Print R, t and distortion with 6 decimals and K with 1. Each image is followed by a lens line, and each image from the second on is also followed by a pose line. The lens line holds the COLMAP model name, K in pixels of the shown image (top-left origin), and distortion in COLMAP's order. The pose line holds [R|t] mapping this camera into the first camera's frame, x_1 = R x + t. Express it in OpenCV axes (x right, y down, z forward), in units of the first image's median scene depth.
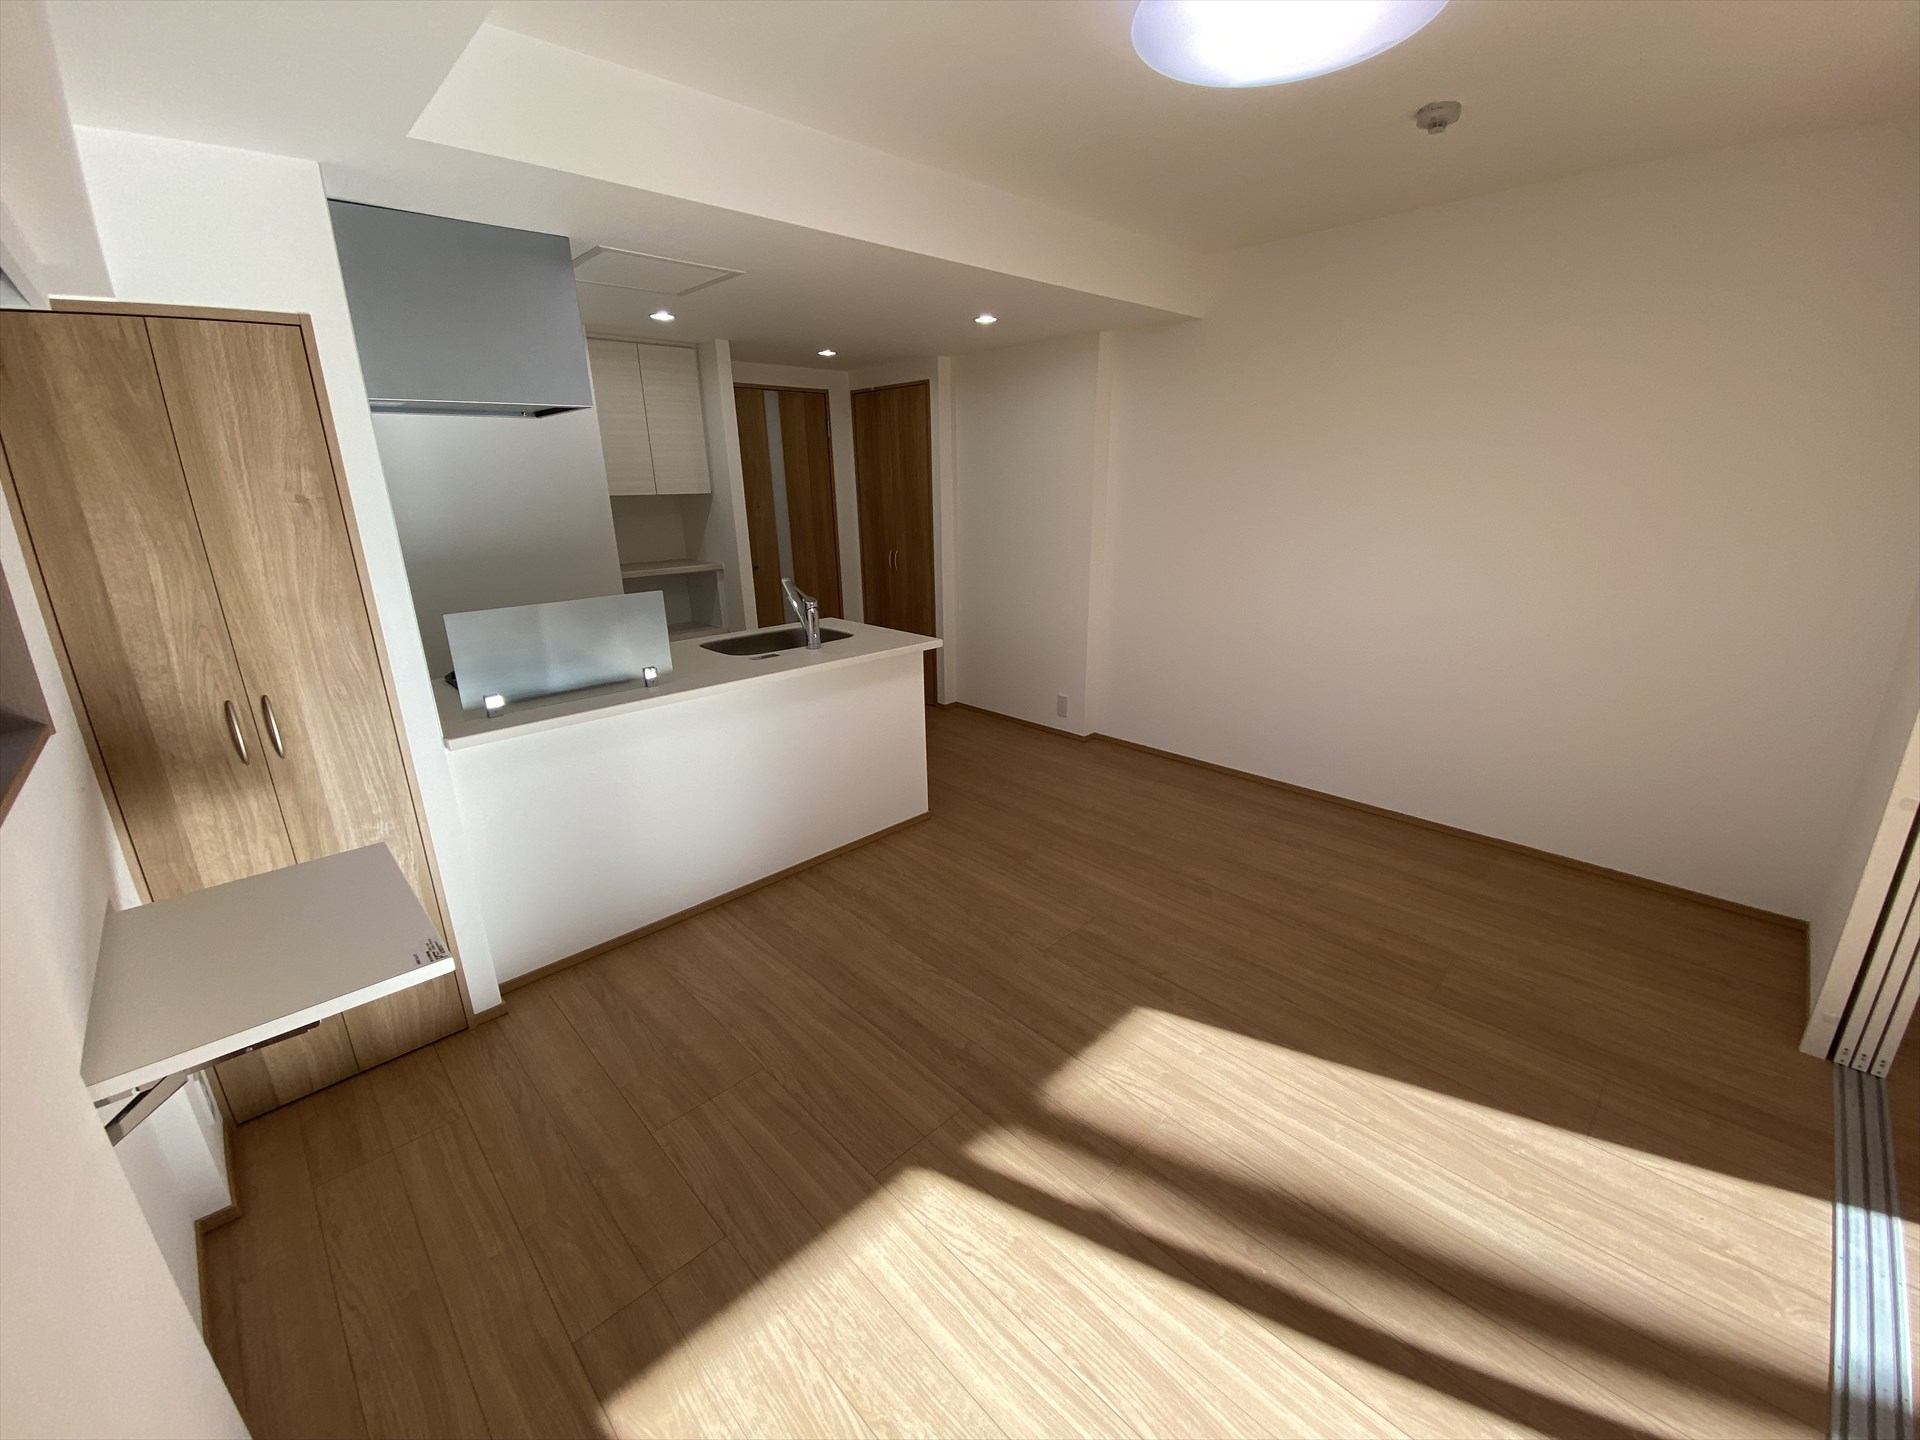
lens RADIAL K [[778.5, 0, 961.8], [0, 778.5, 713.7], [0, 0, 1]] dist [0.046125, -0.033368]
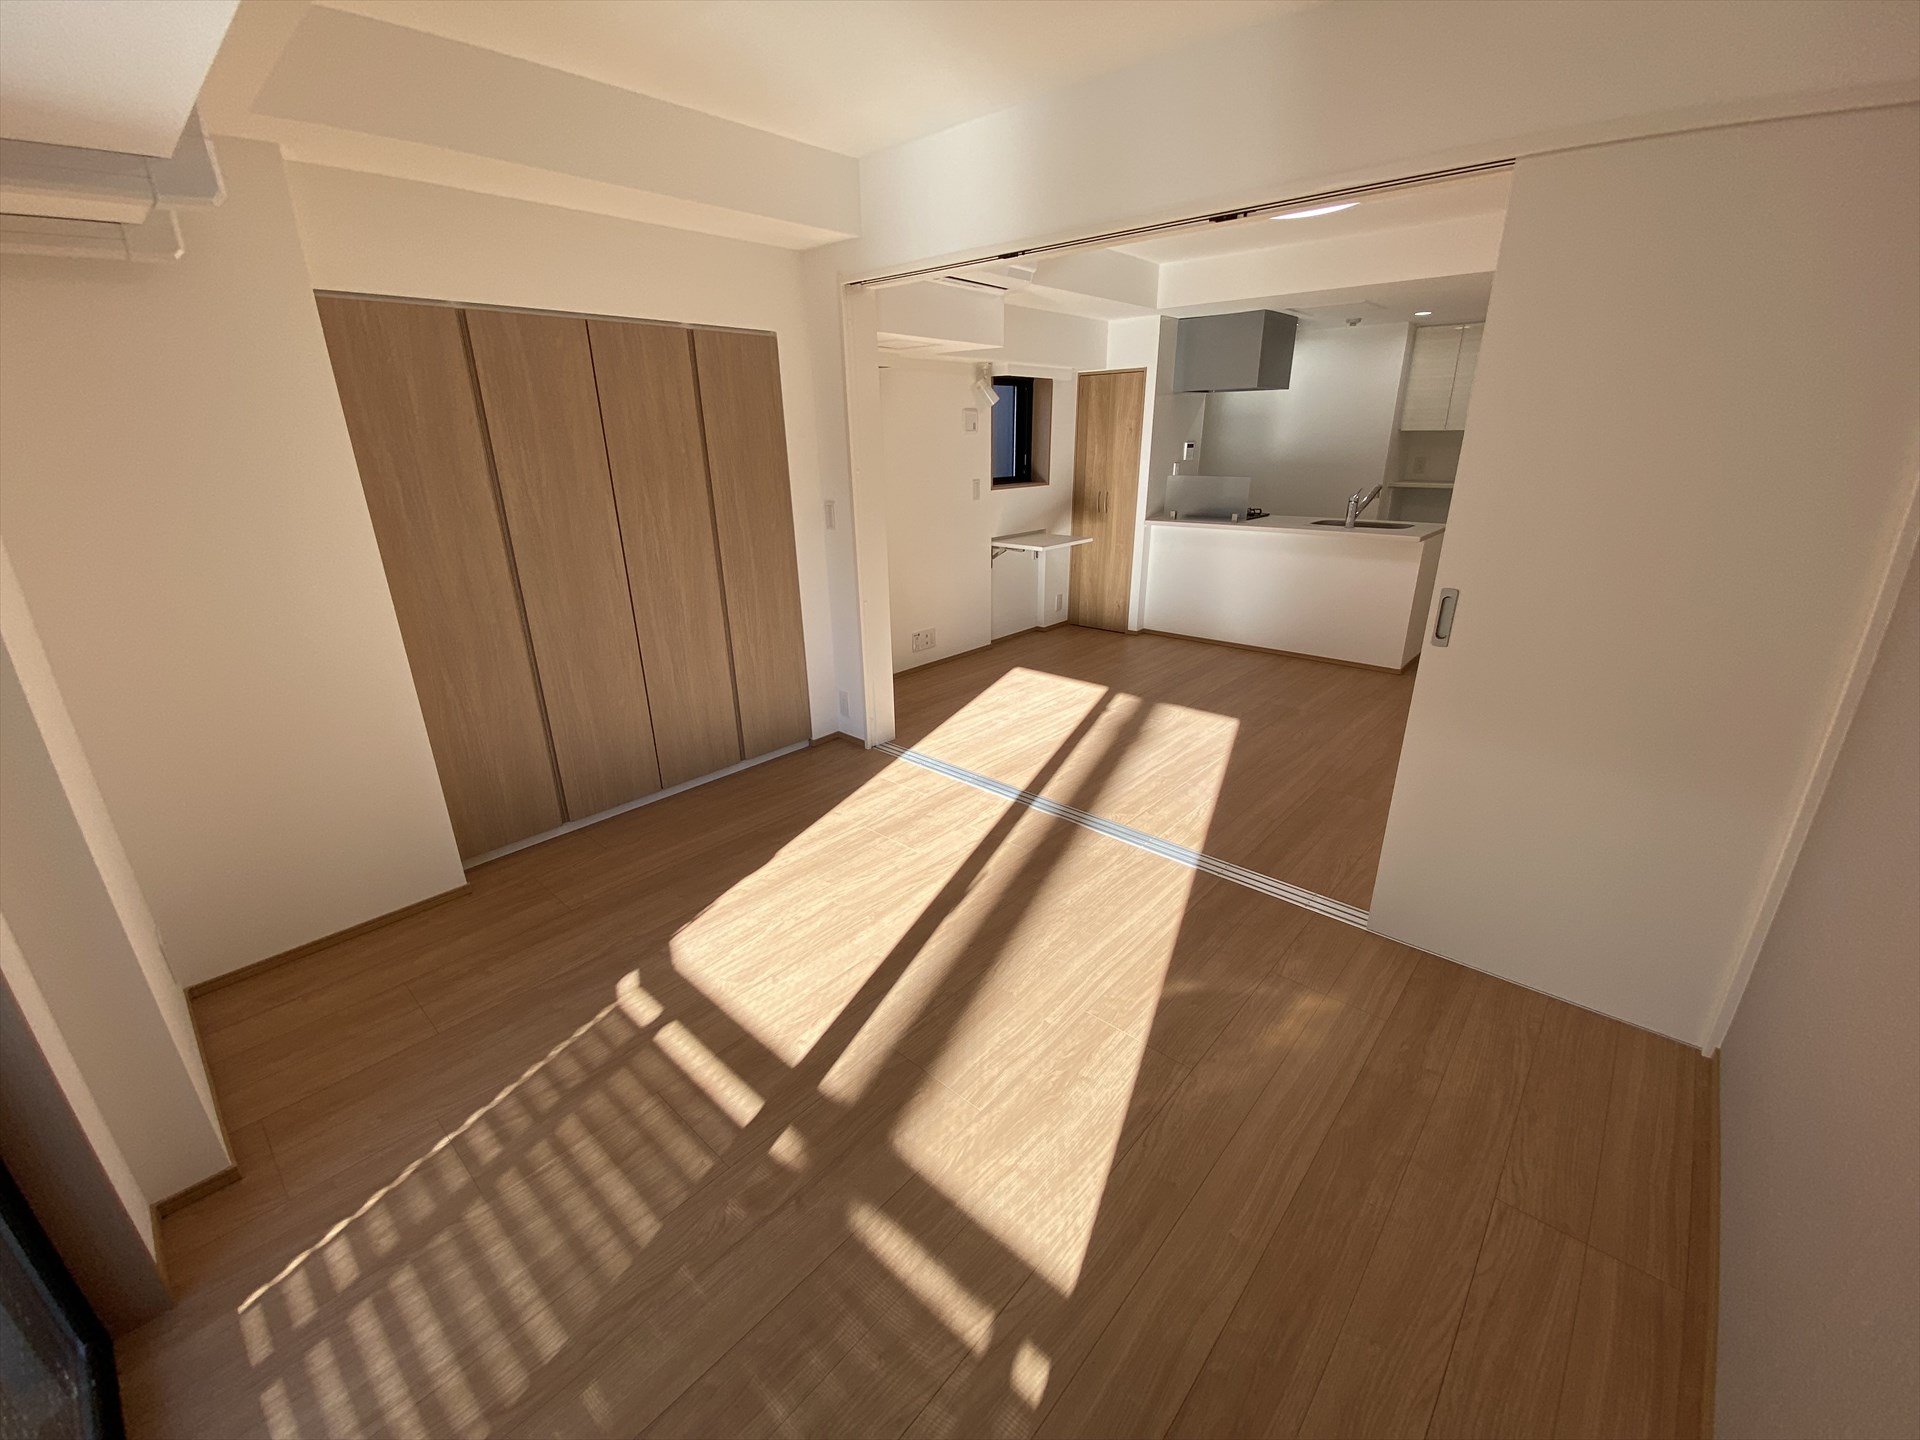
lens RADIAL K [[778.5, 0, 961.8], [0, 778.5, 713.7], [0, 0, 1]] dist [0.046125, -0.033368]
pose [[0.071482, 0.345108, -0.935837, 2.084454], [-0.277609, 0.908049, 0.313656, -0.031760], [0.958031, 0.237376, 0.160714, 0.114624]]
